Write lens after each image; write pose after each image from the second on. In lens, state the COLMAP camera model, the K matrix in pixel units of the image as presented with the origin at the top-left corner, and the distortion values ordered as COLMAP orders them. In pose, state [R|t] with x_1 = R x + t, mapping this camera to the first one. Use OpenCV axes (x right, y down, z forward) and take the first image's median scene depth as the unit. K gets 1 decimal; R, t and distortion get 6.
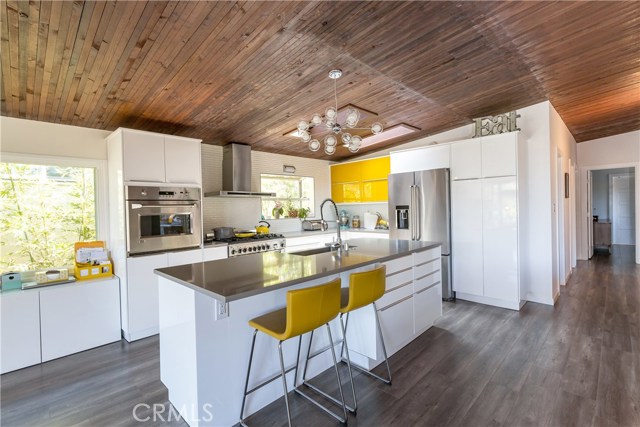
lens RADIAL K [[297.0, 0, 320.0], [0, 297.0, 213.5], [0, 0, 1]] dist [0.012601, -0.000078]
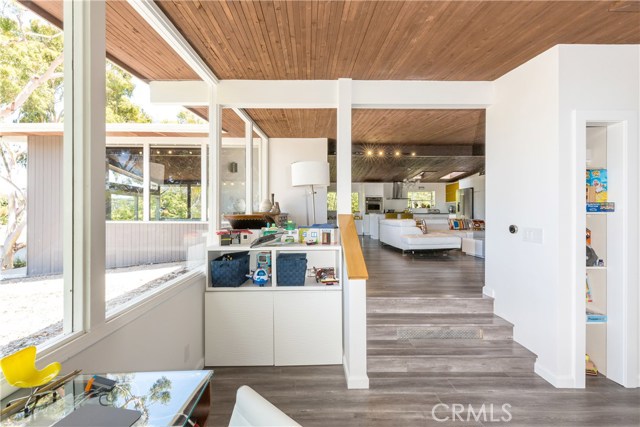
lens RADIAL K [[280.0, 0, 308.8], [0, 280.0, 214.5], [0, 0, 1]] dist [0.000516, 0.000003]
pose [[0.710444, 0.025913, -0.703277, 1.134694], [-0.034349, 0.999408, 0.002124, 0.124908], [0.702915, 0.022648, 0.710913, -1.711588]]
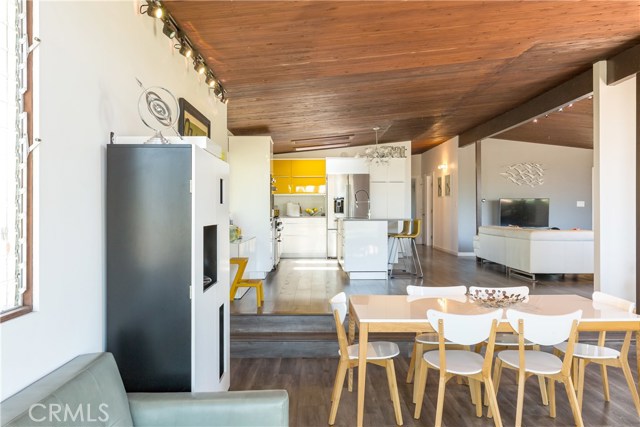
lens RADIAL K [[525.1, 0, 320.0], [0, 525.1, 213.5], [0, 0, 1]] dist [0.000281, -0.004008]
pose [[0.697833, 0.019377, 0.715999, -1.709564], [-0.000633, 0.999650, -0.026436, 0.129104], [-0.716261, 0.017995, 0.697601, -0.763481]]
